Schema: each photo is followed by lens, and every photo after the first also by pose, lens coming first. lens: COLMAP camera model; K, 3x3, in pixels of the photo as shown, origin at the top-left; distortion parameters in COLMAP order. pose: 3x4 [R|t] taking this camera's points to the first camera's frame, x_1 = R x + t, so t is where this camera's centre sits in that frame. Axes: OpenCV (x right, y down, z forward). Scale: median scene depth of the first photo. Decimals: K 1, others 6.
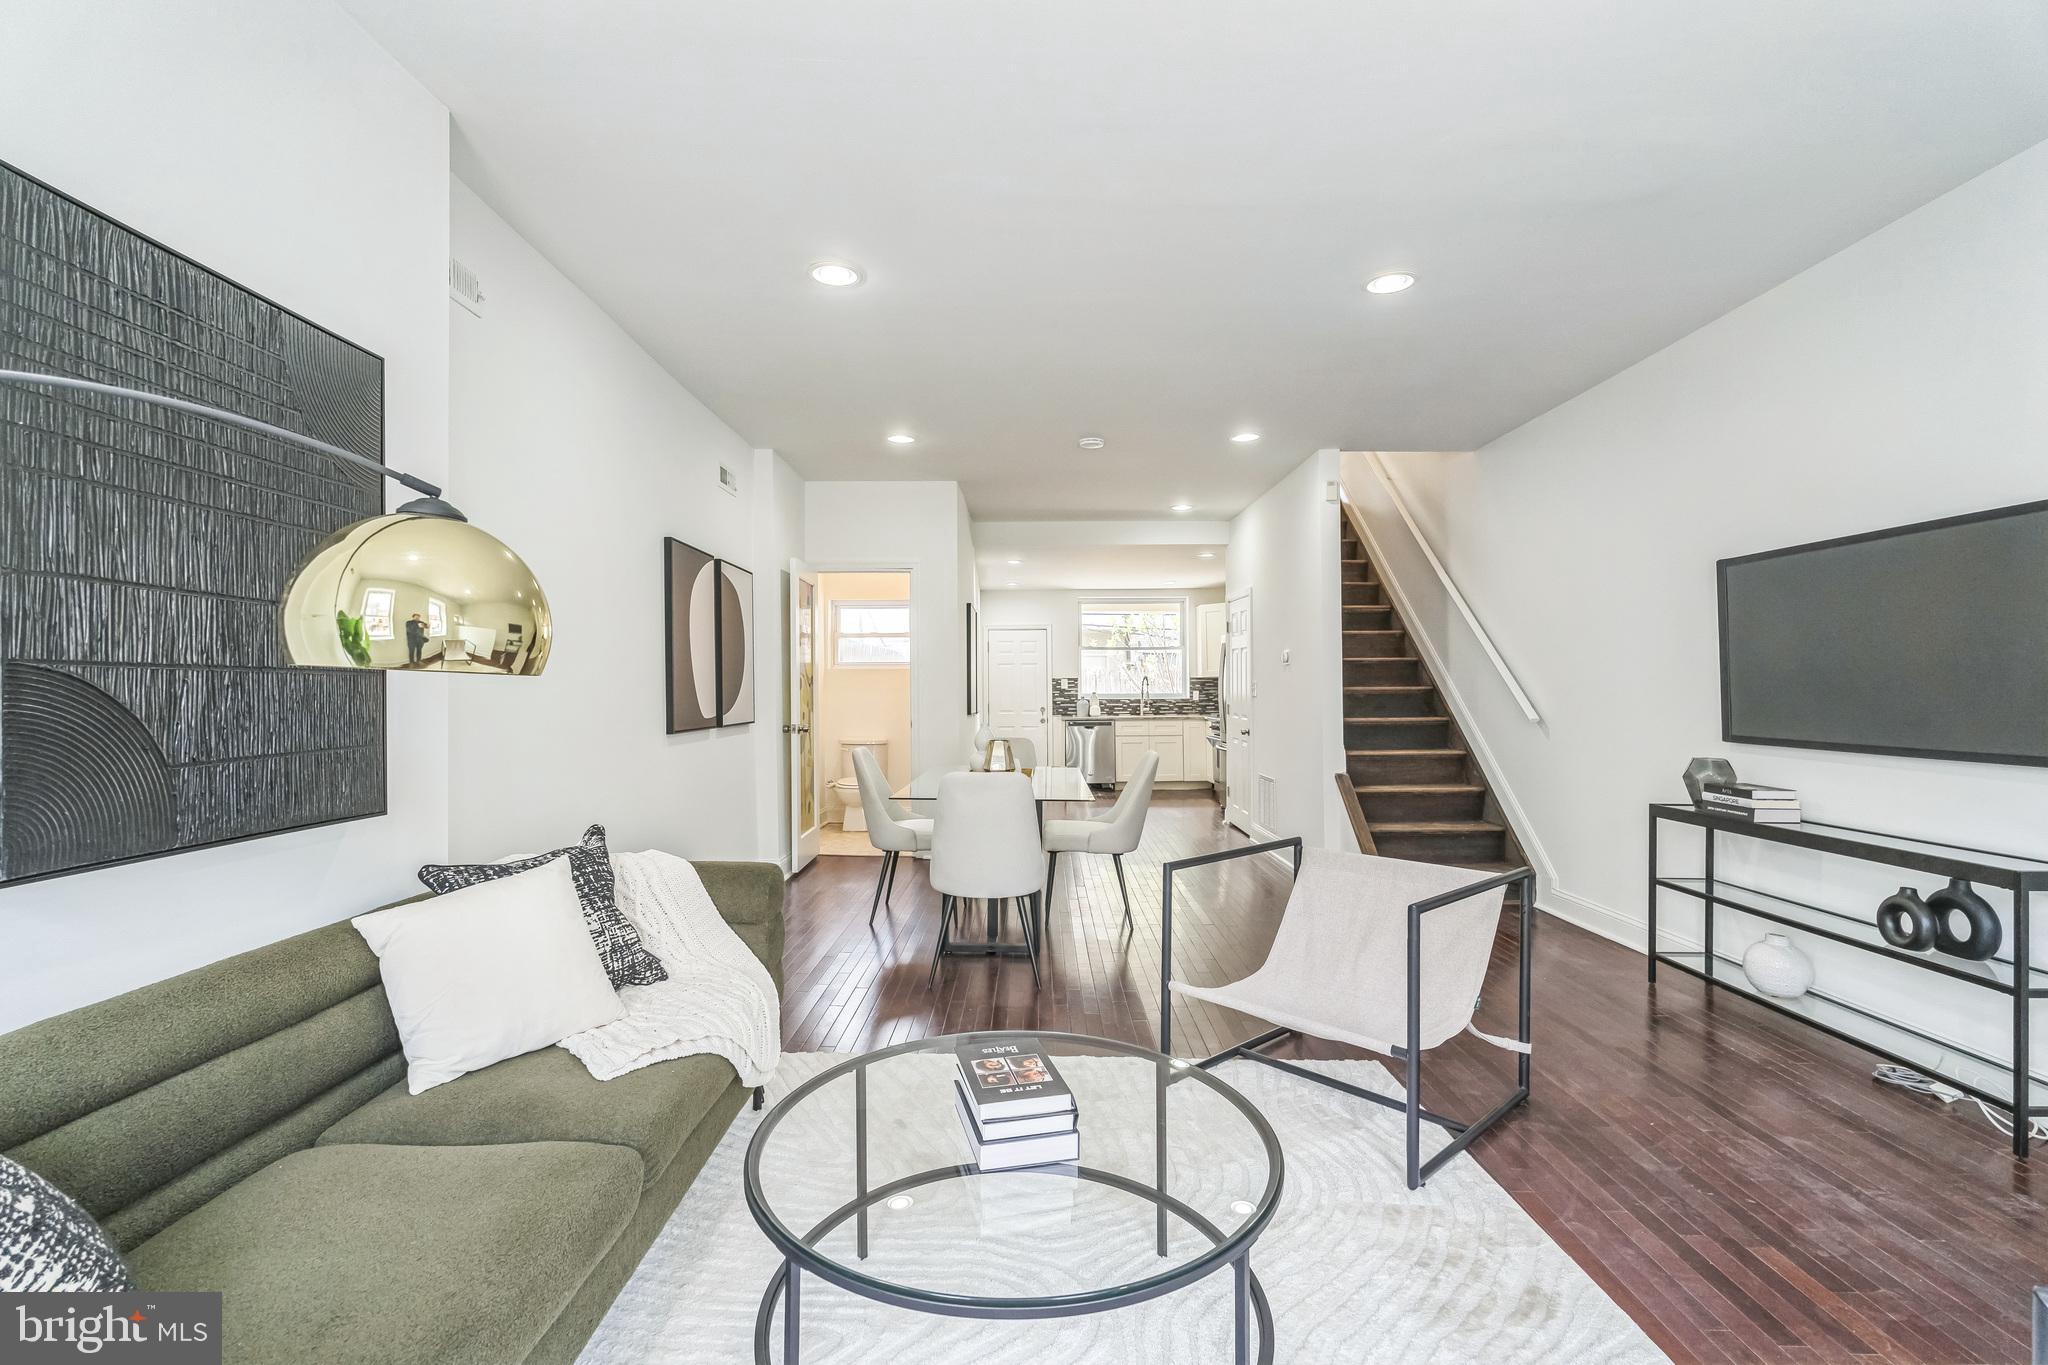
lens RADIAL K [[905.8, 0, 1025.1], [0, 905.8, 682.9], [0, 0, 1]] dist [-0.008506, 0.002198]
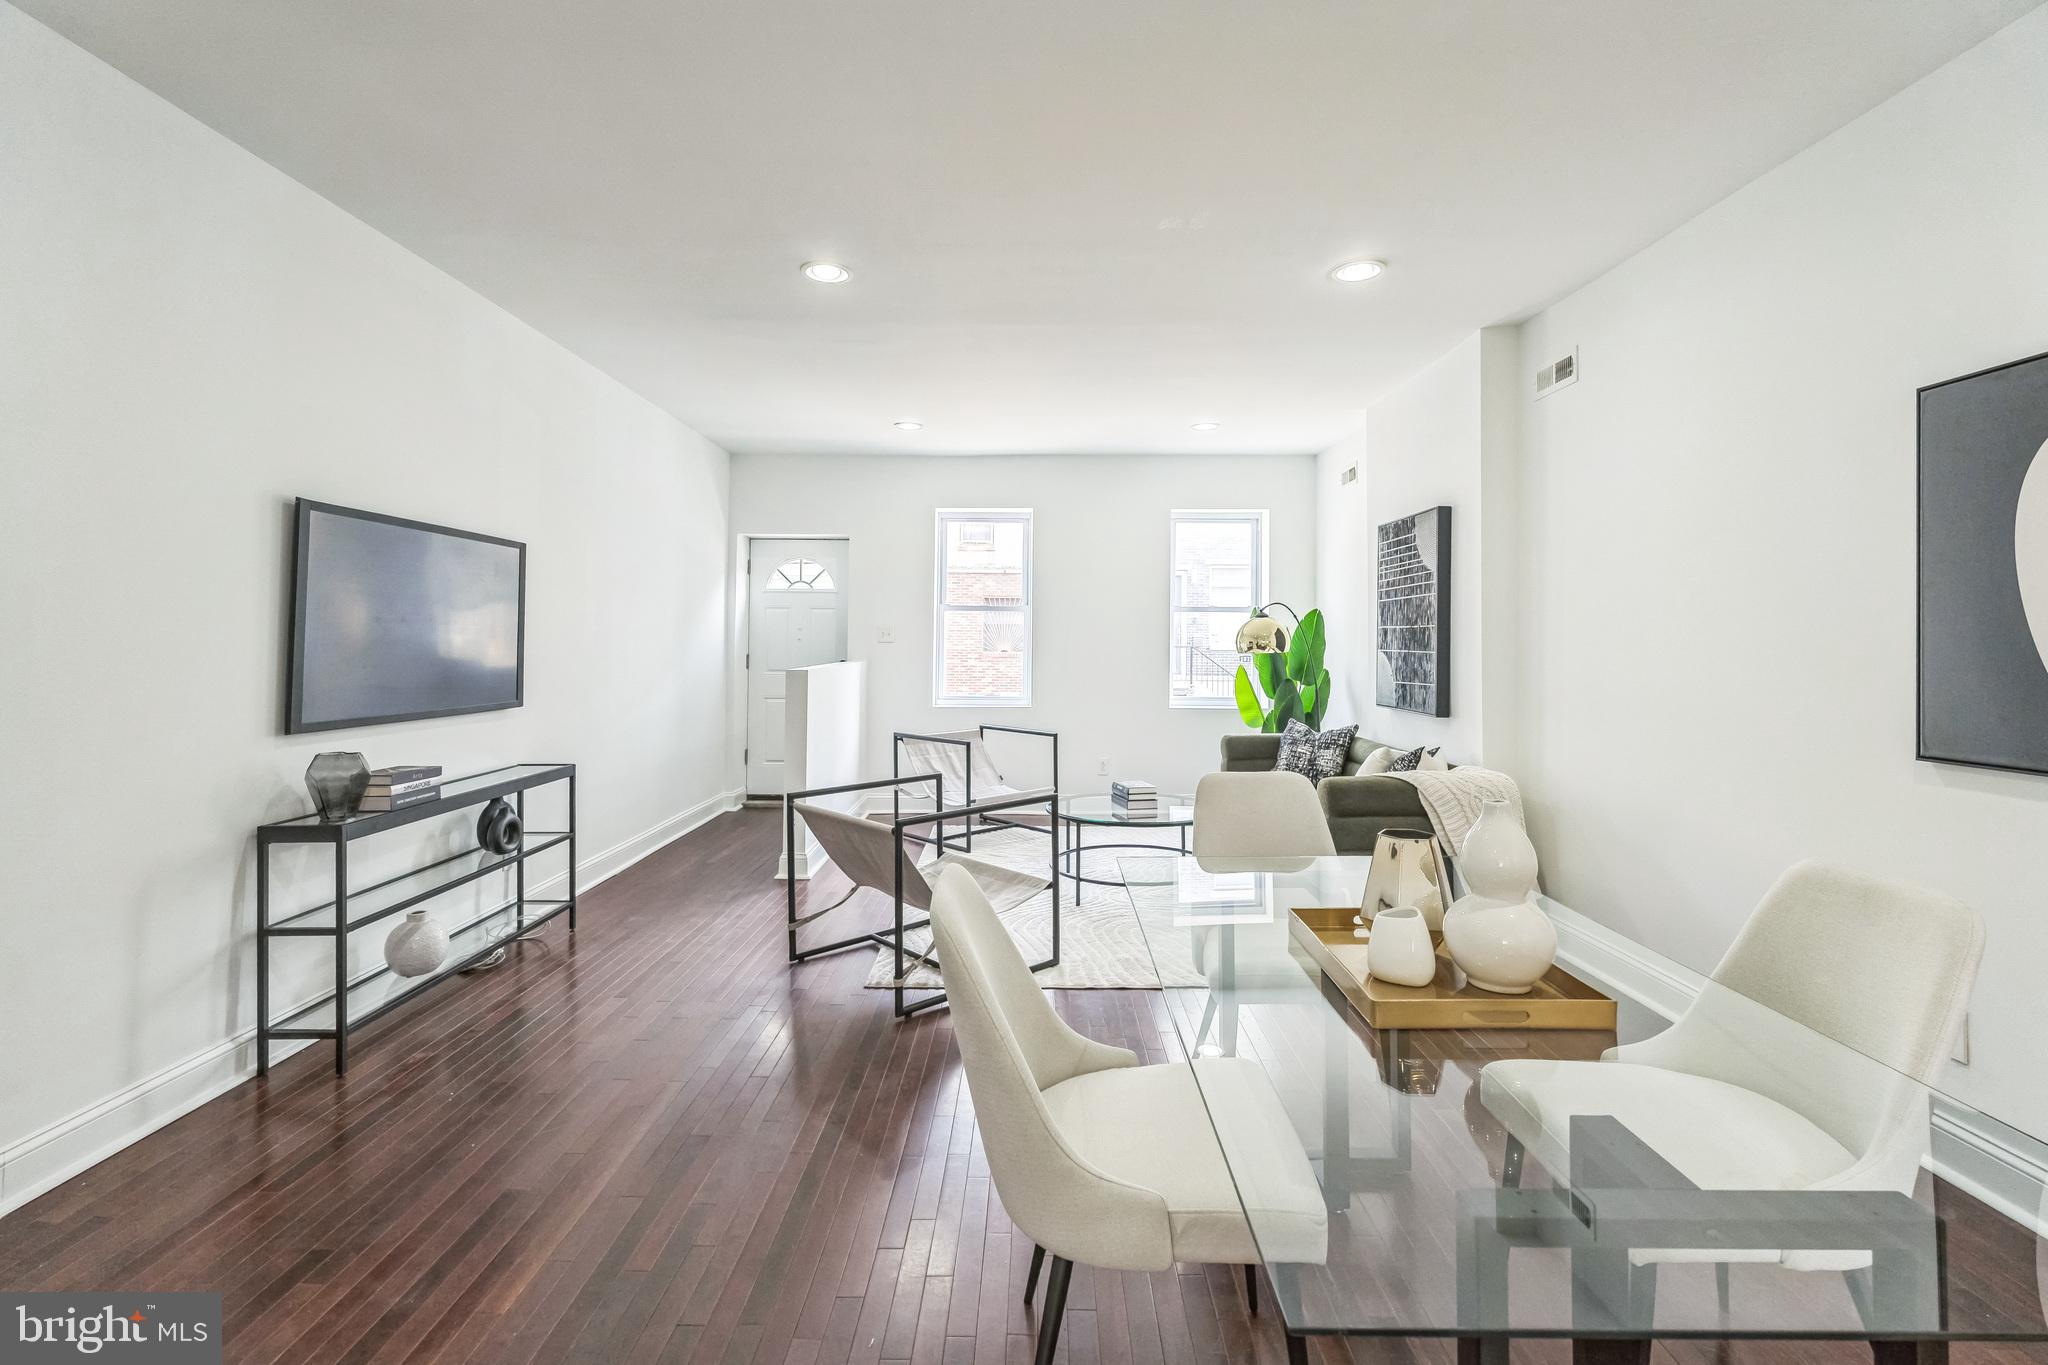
lens RADIAL K [[905.8, 0, 1012.2], [0, 905.8, 638.2], [0, 0, 1]] dist [-0.008506, 0.002198]
pose [[-0.999904, -0.004115, 0.013200, 0.095827], [-0.004257, 0.999933, -0.010746, -0.007042], [-0.013155, -0.010802, -0.999855, 1.136377]]
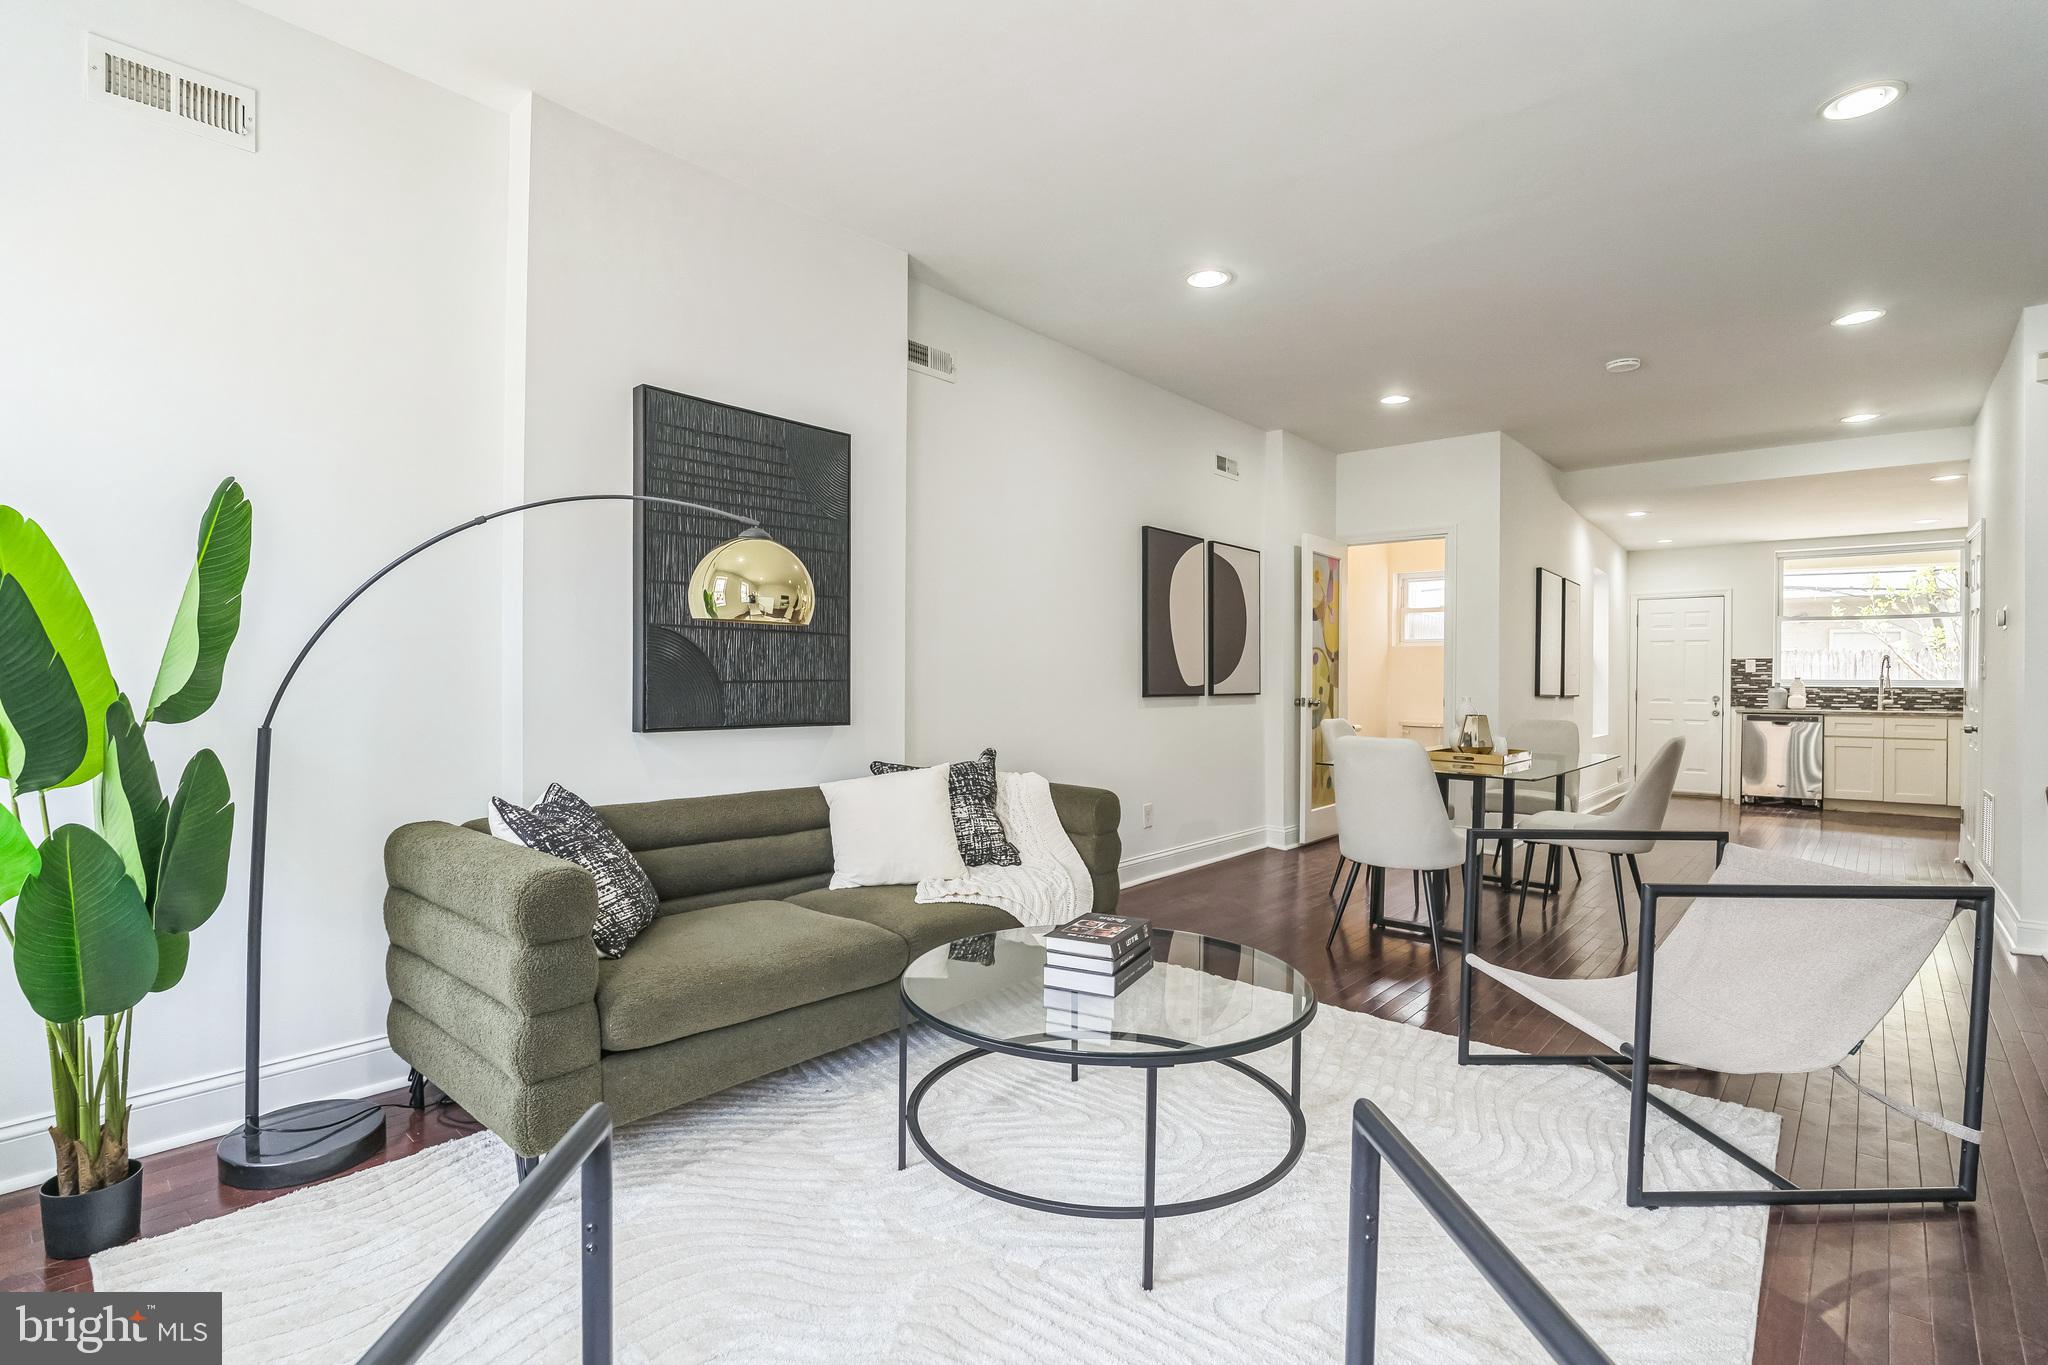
lens RADIAL K [[974.3, 0, 1029.3], [0, 974.3, 691.4], [0, 0, 1]] dist [-0.018367, 0.001753]
pose [[0.760505, 0.017567, -0.649094, 0.225302], [-0.005271, 0.999768, 0.020882, 0.017945], [0.649311, -0.012460, 0.760421, -0.031392]]
